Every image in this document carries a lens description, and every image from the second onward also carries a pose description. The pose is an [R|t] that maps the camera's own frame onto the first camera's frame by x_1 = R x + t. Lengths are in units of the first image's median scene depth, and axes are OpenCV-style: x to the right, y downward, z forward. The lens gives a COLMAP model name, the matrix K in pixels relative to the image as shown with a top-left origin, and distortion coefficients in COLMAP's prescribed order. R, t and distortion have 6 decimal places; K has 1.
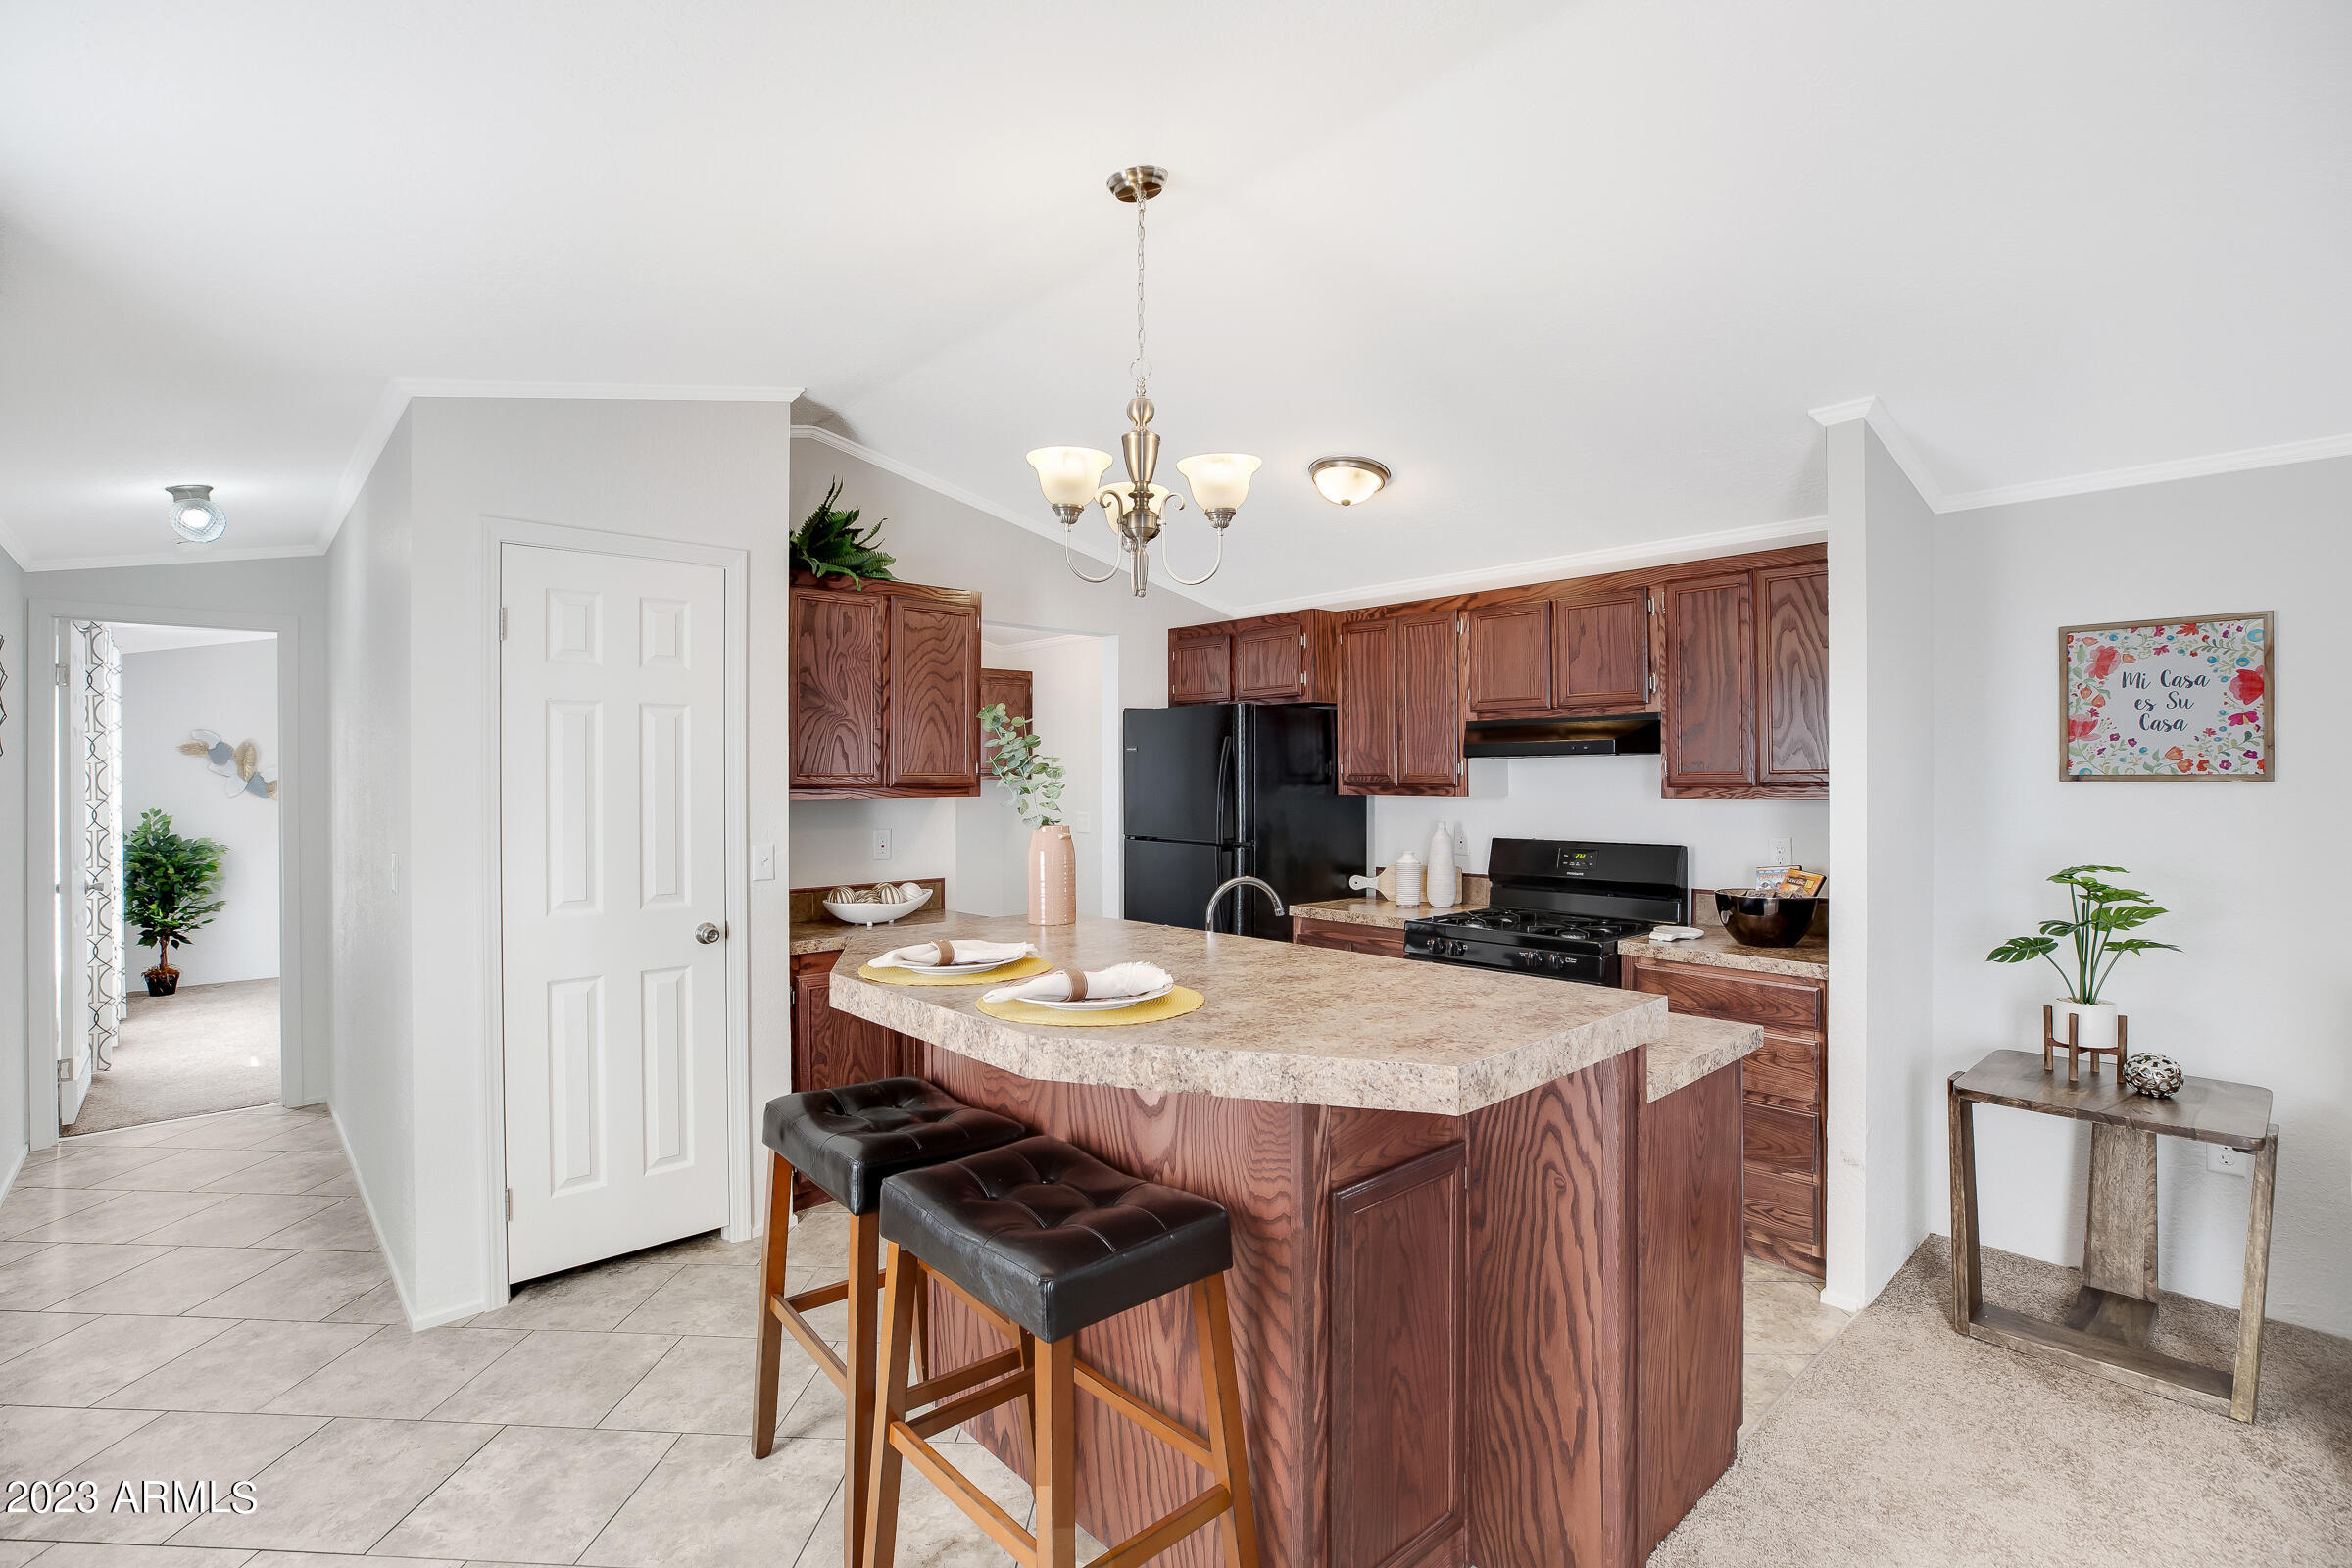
lens RADIAL K [[1064.7, 0, 1176.0], [0, 1064.7, 784.0], [0, 0, 1]] dist [-0.036905, 0.008740]
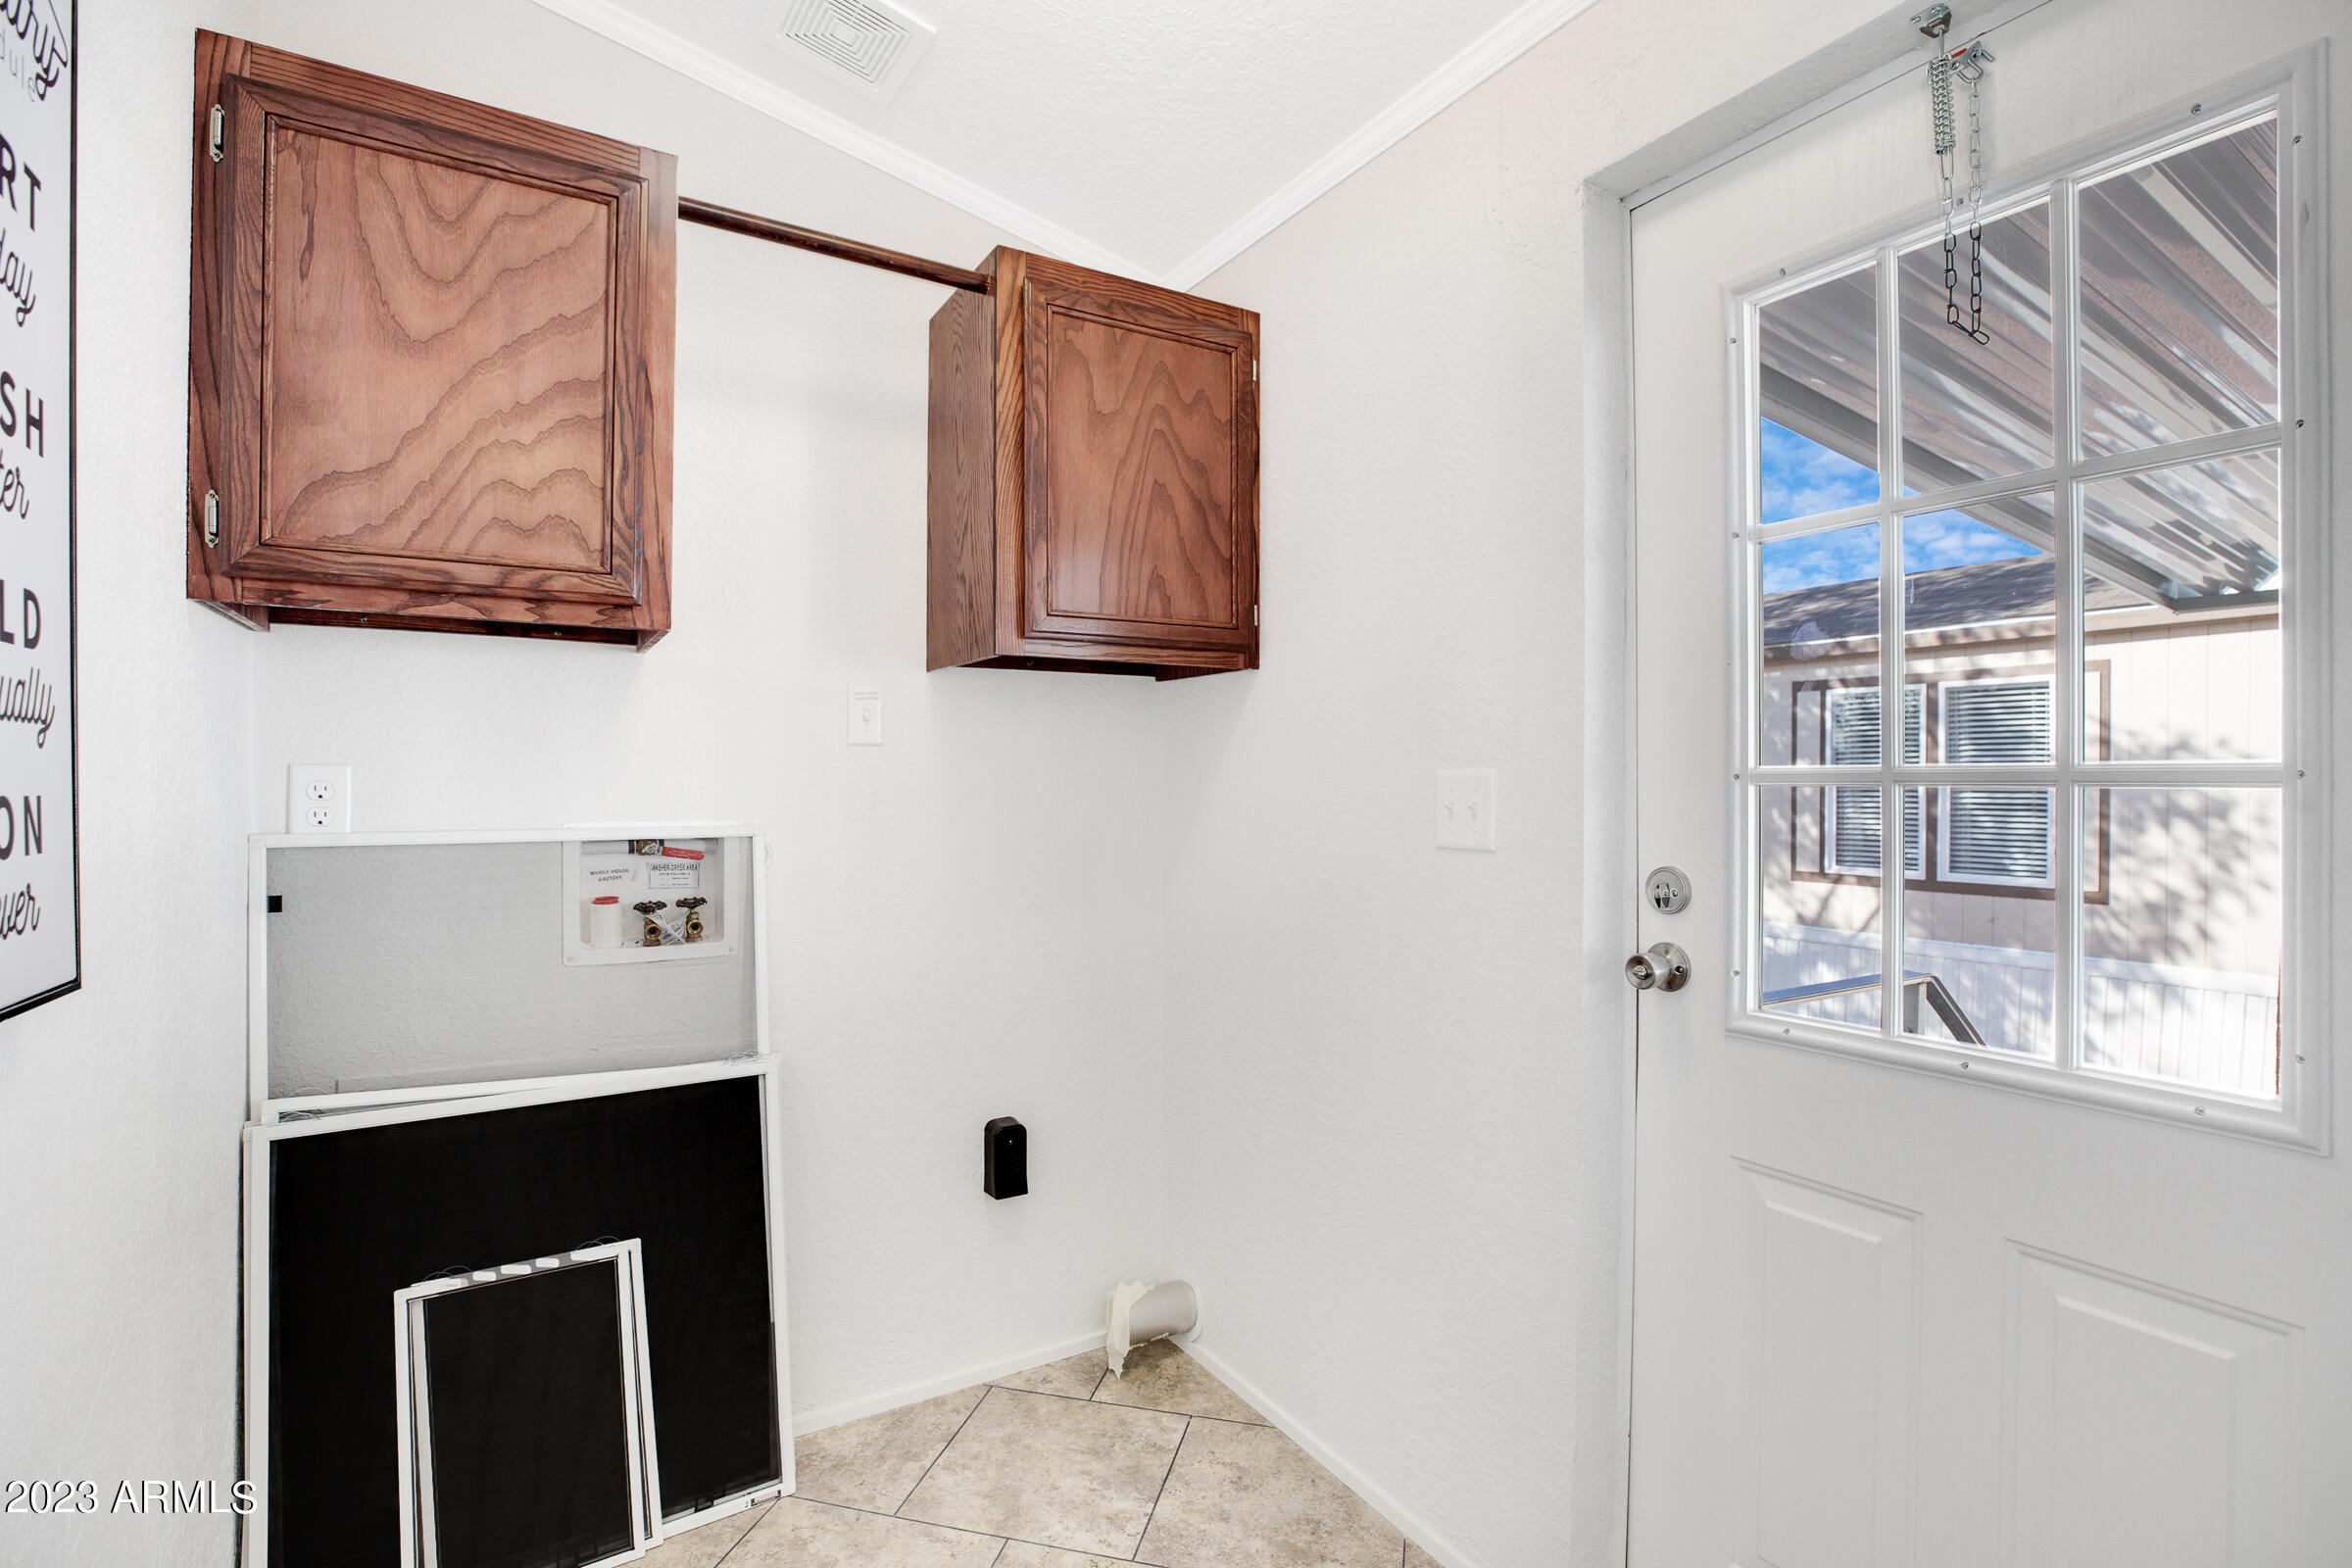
lens RADIAL K [[1098.0, 0, 1163.1], [0, 1098.0, 788.1], [0, 0, 1]] dist [-0.027843, 0.000700]
pose [[0.979885, 0.003823, -0.199526, -0.176198], [-0.002949, 0.999985, 0.004675, 0.051292], [0.199541, -0.003992, 0.979881, 1.219234]]
